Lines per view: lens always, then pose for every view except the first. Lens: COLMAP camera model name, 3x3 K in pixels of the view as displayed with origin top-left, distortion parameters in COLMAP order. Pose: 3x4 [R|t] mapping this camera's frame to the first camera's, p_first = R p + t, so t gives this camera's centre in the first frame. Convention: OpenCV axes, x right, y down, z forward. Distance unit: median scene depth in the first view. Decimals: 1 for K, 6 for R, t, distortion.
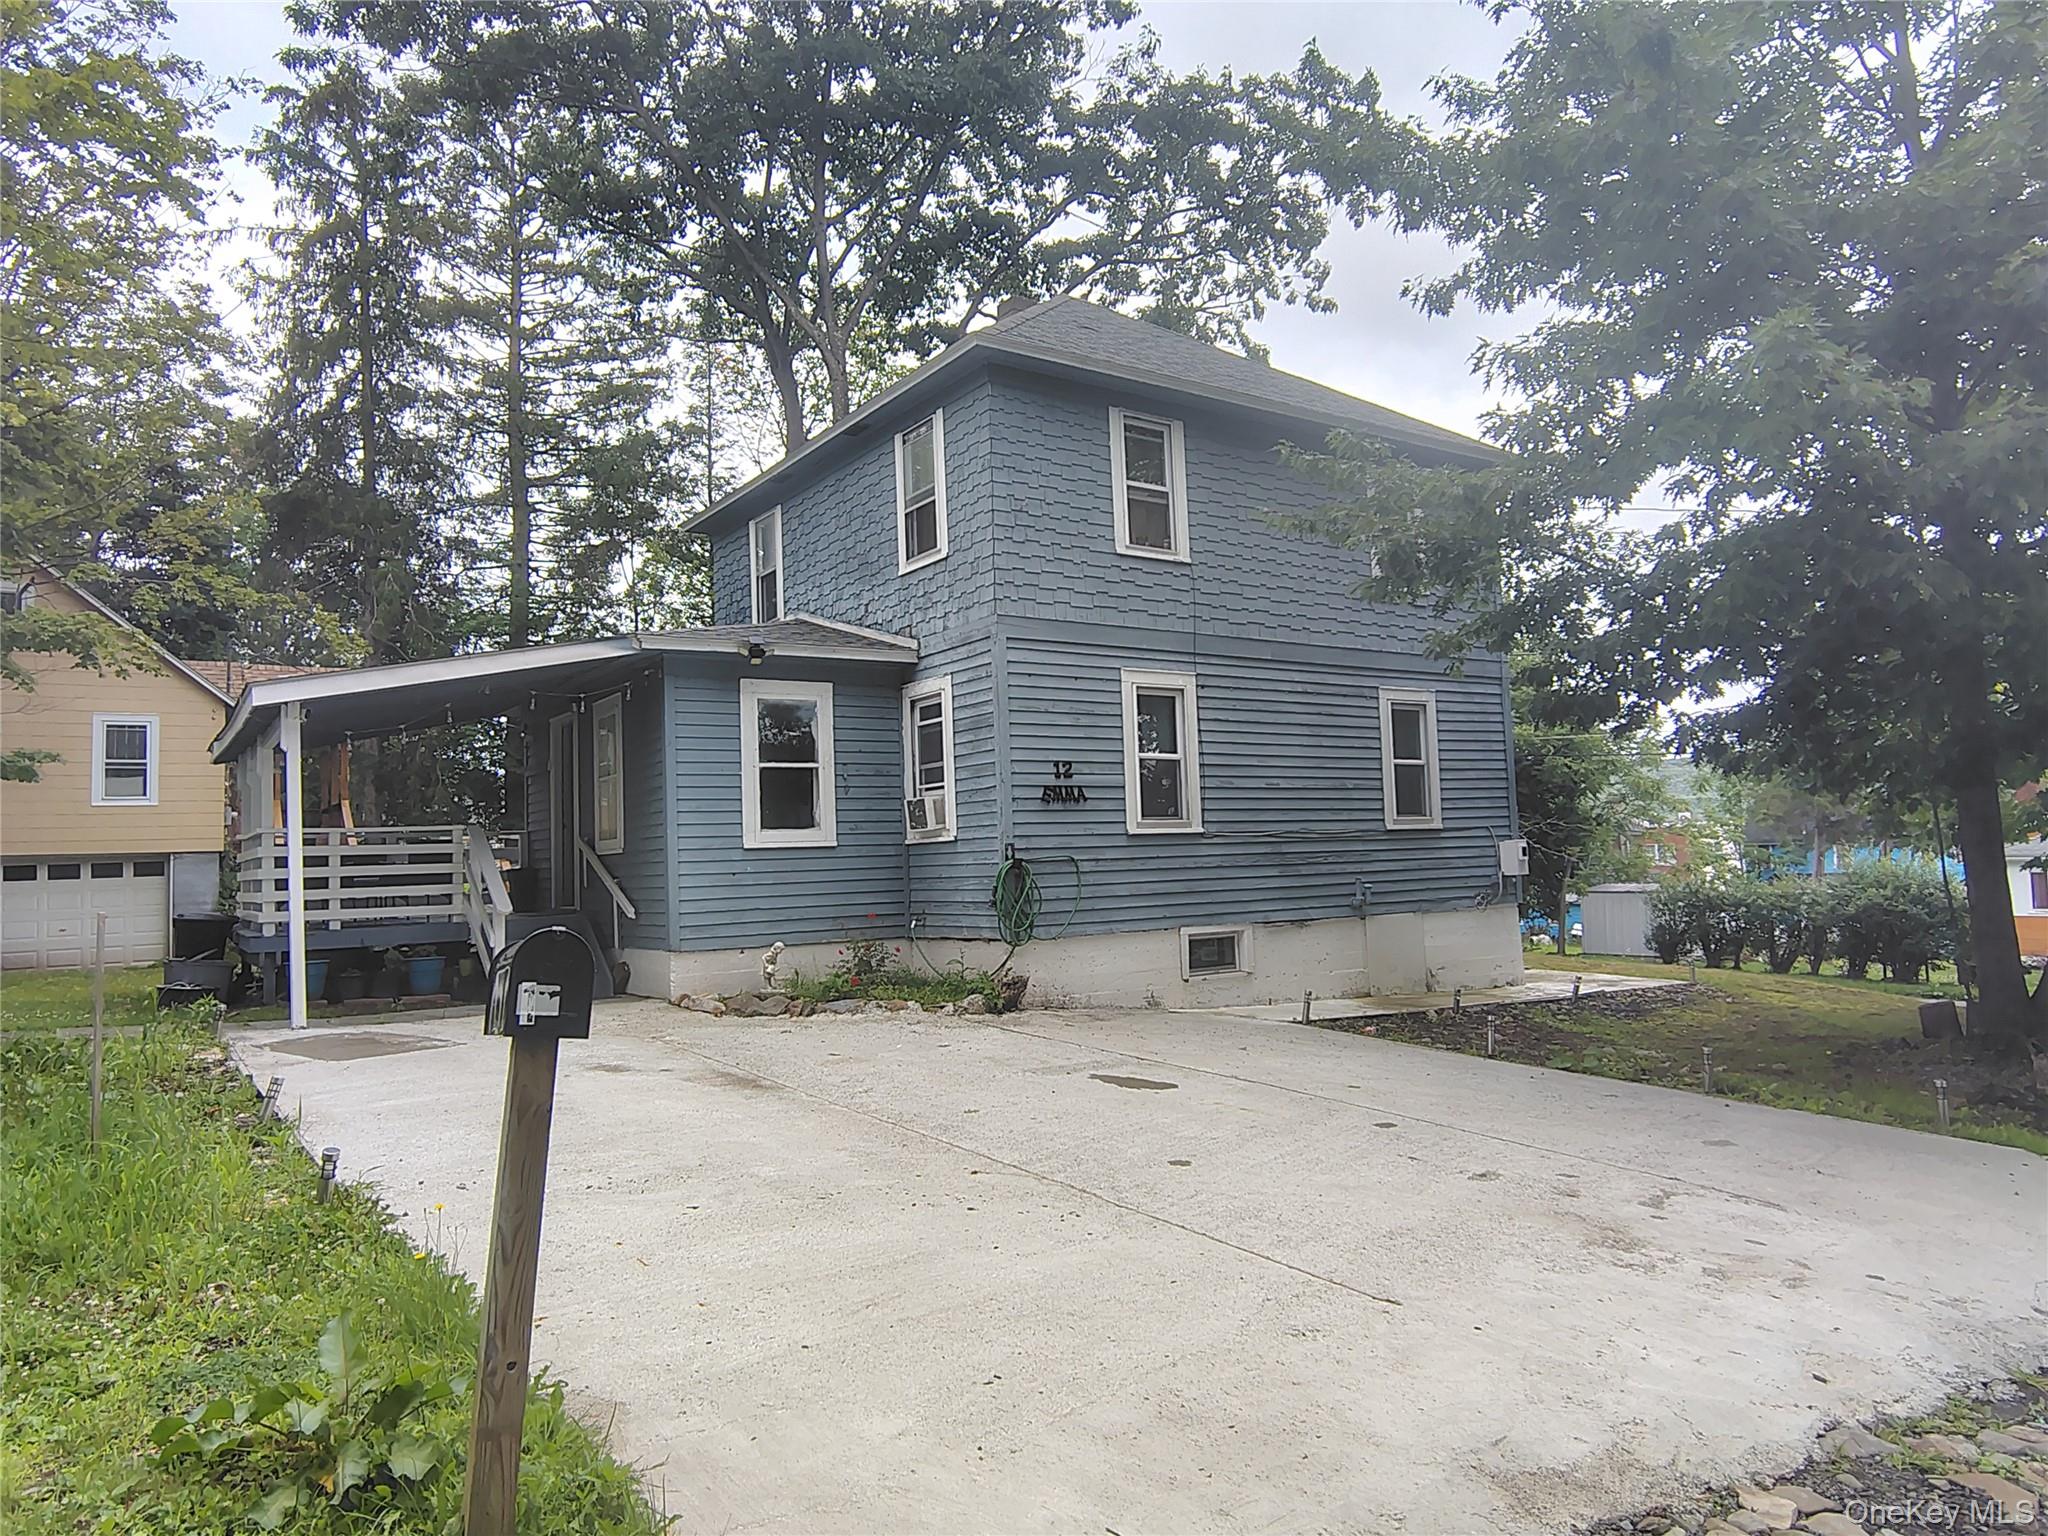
lens RADIAL K [[1307.9, 0, 1018.6], [0, 1307.9, 761.7], [0, 0, 1]] dist [-0.007621, 0.003173]
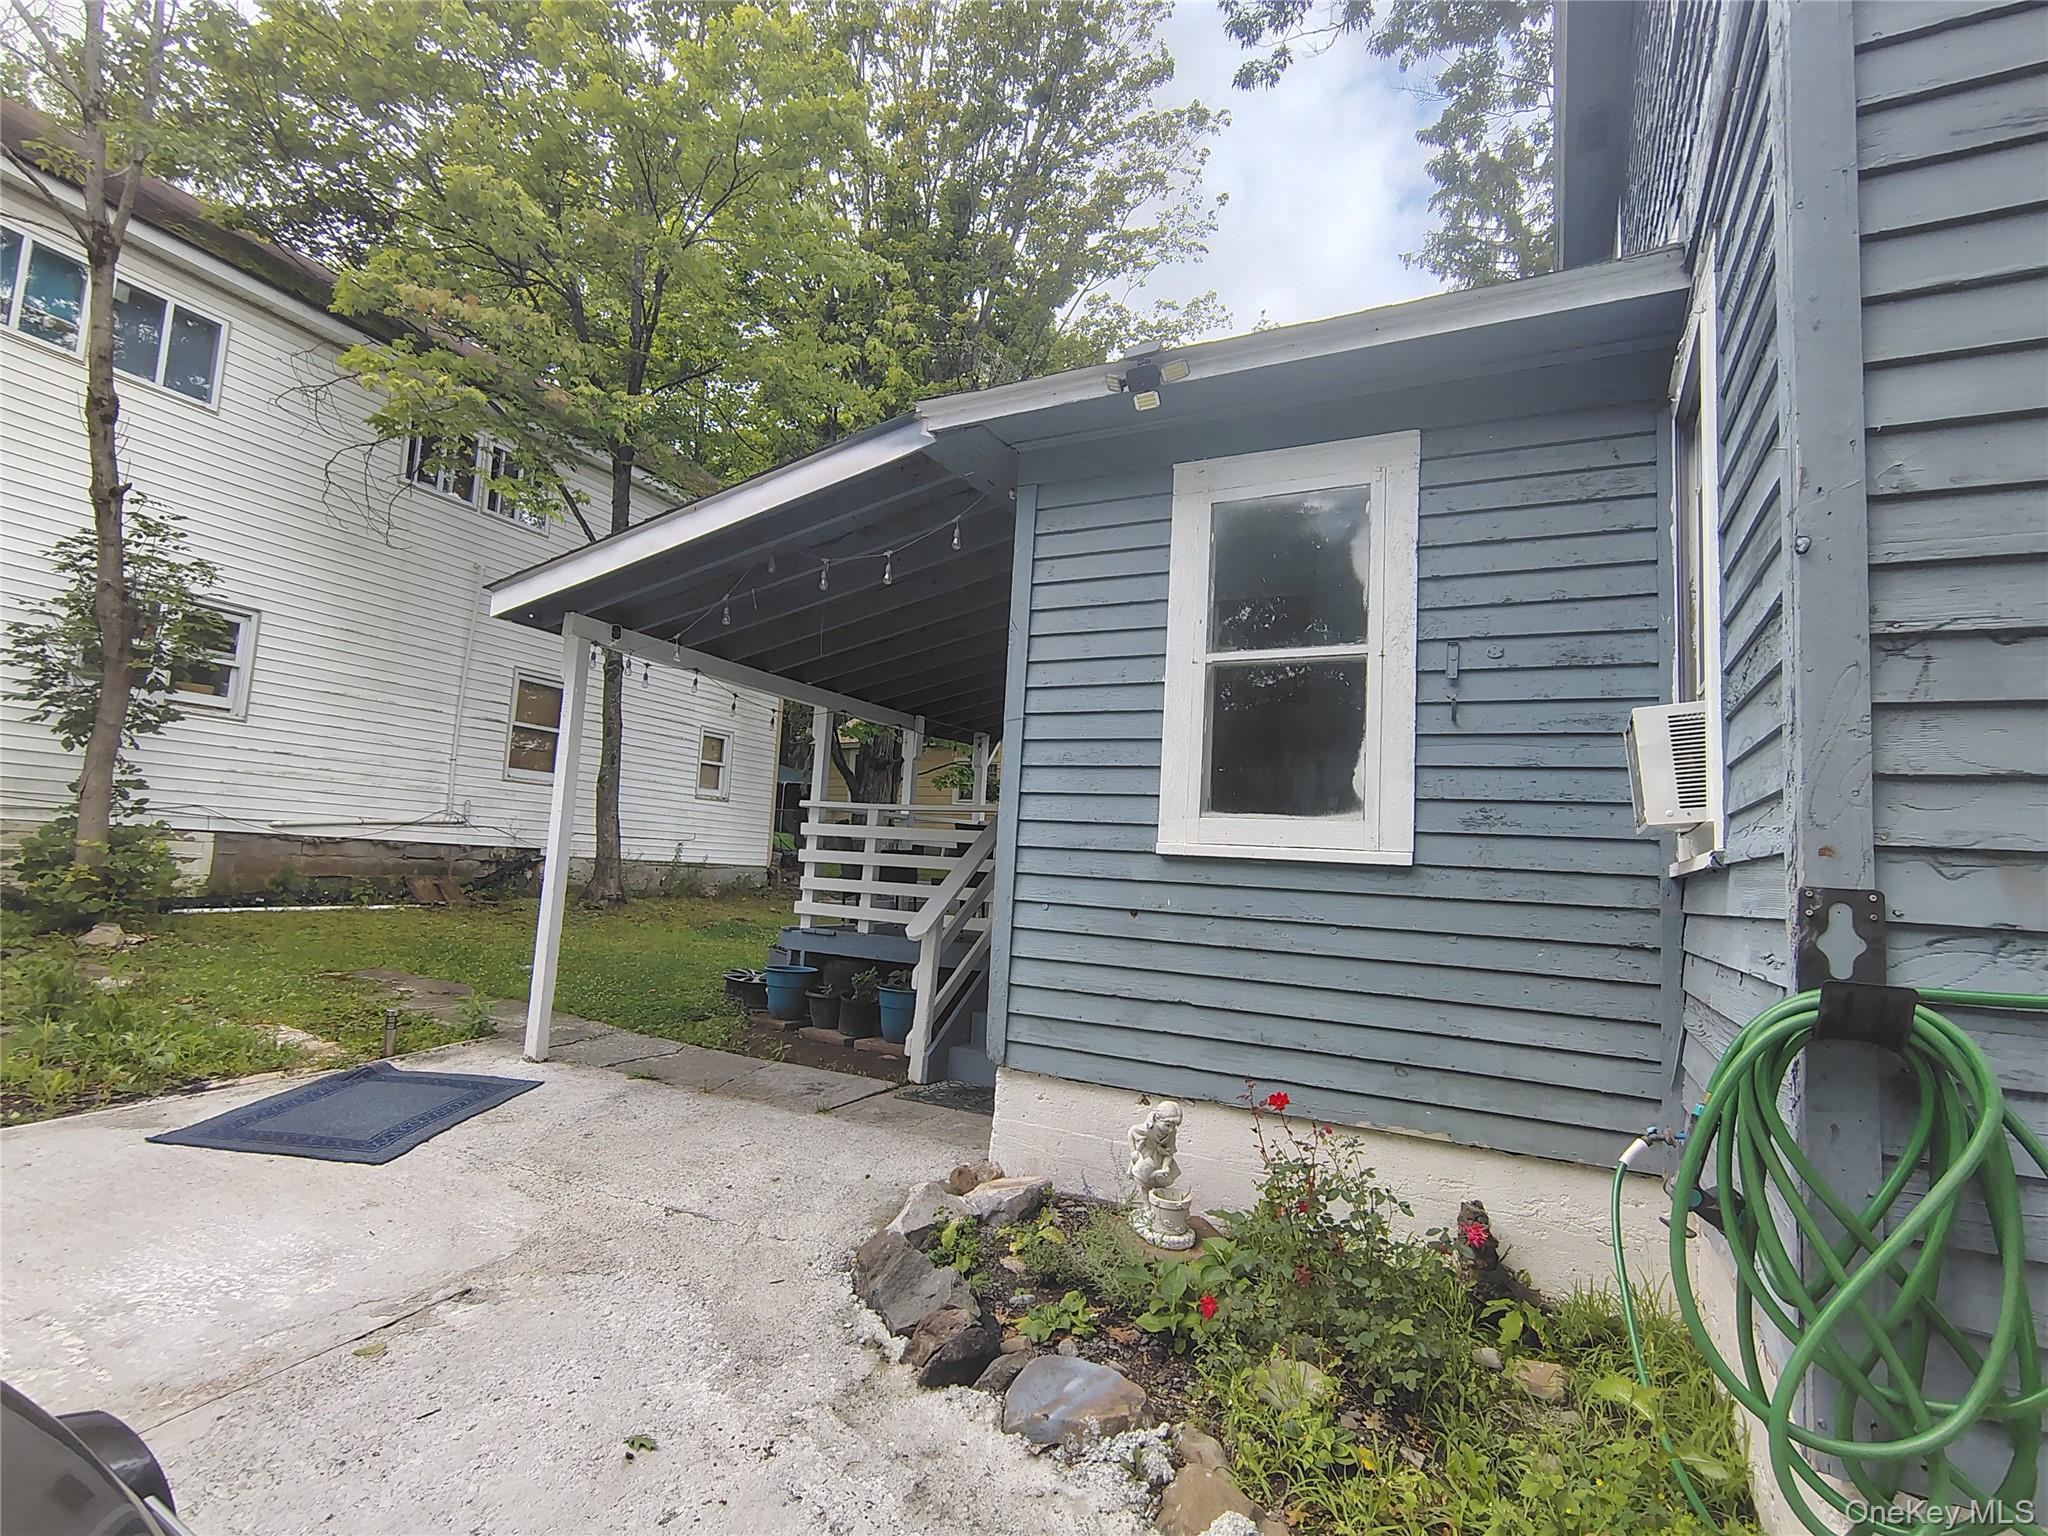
lens RADIAL K [[1012.4, 0, 1024.8], [0, 1012.4, 761.9], [0, 0, 1]] dist [-0.001875, 0.000198]
pose [[0.475261, -0.029611, -0.879347, 0.054950], [-0.009938, 0.999189, -0.039018, 0.046593], [0.879789, 0.027283, 0.474581, 0.755301]]
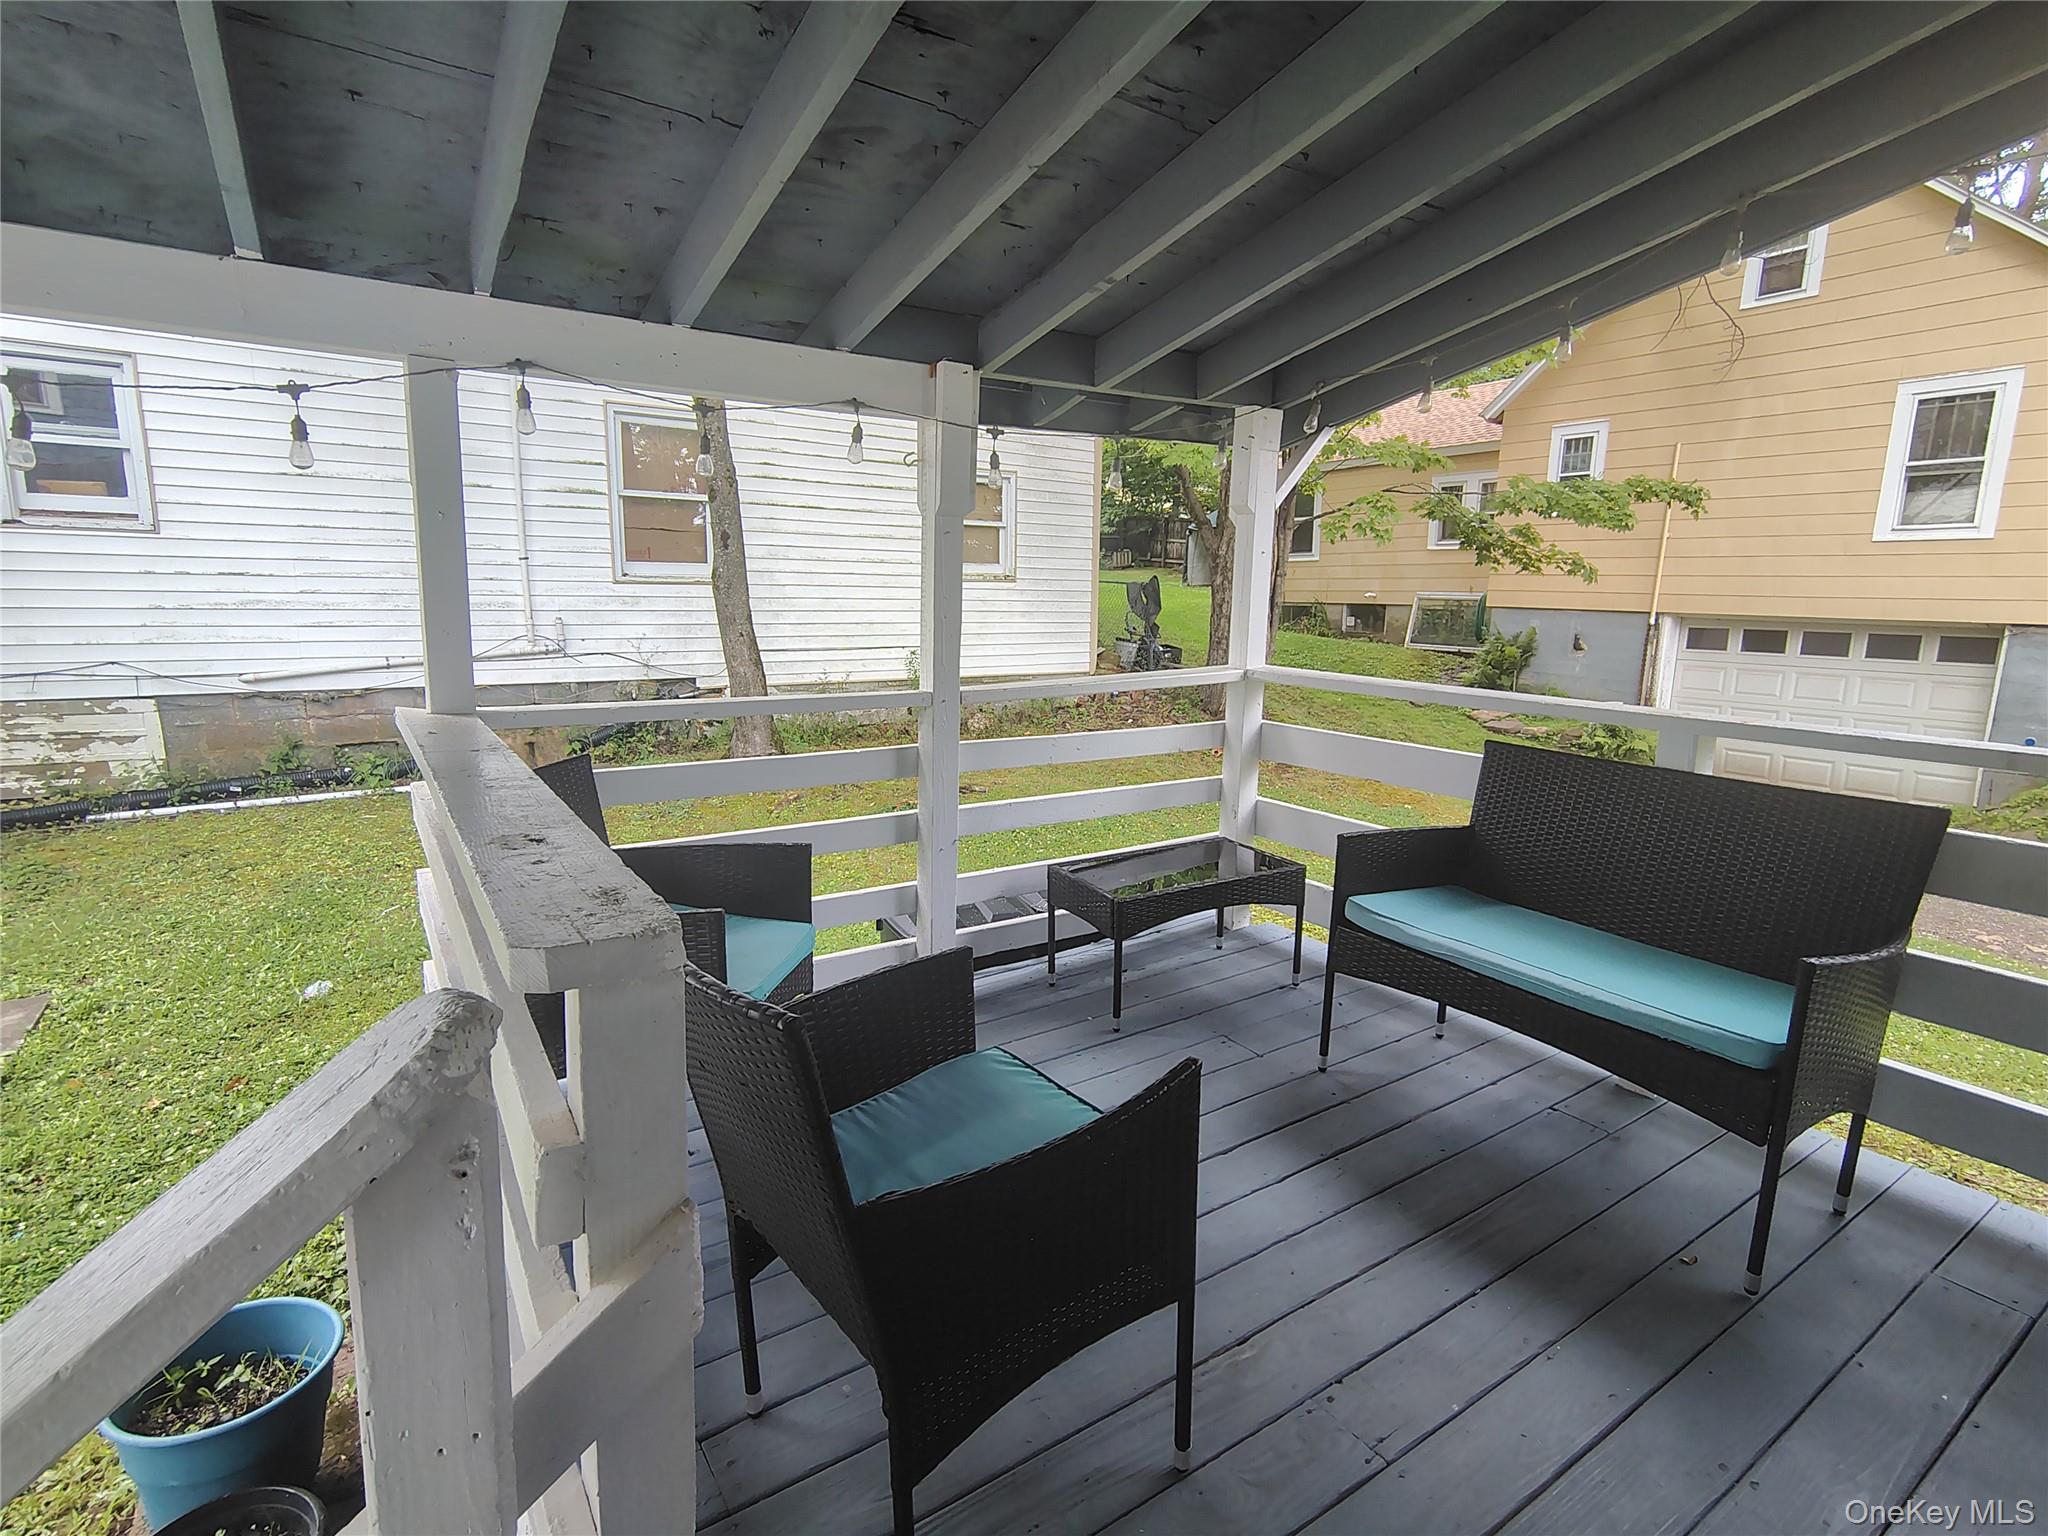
lens RADIAL K [[1012.4, 0, 1024.8], [0, 1012.4, 761.9], [0, 0, 1]] dist [-0.001875, 0.000198]
pose [[-0.007446, 0.205190, -0.978694, -0.379962], [0.057221, 0.977205, 0.204442, 0.026314], [0.998334, -0.054480, -0.019018, 1.044776]]
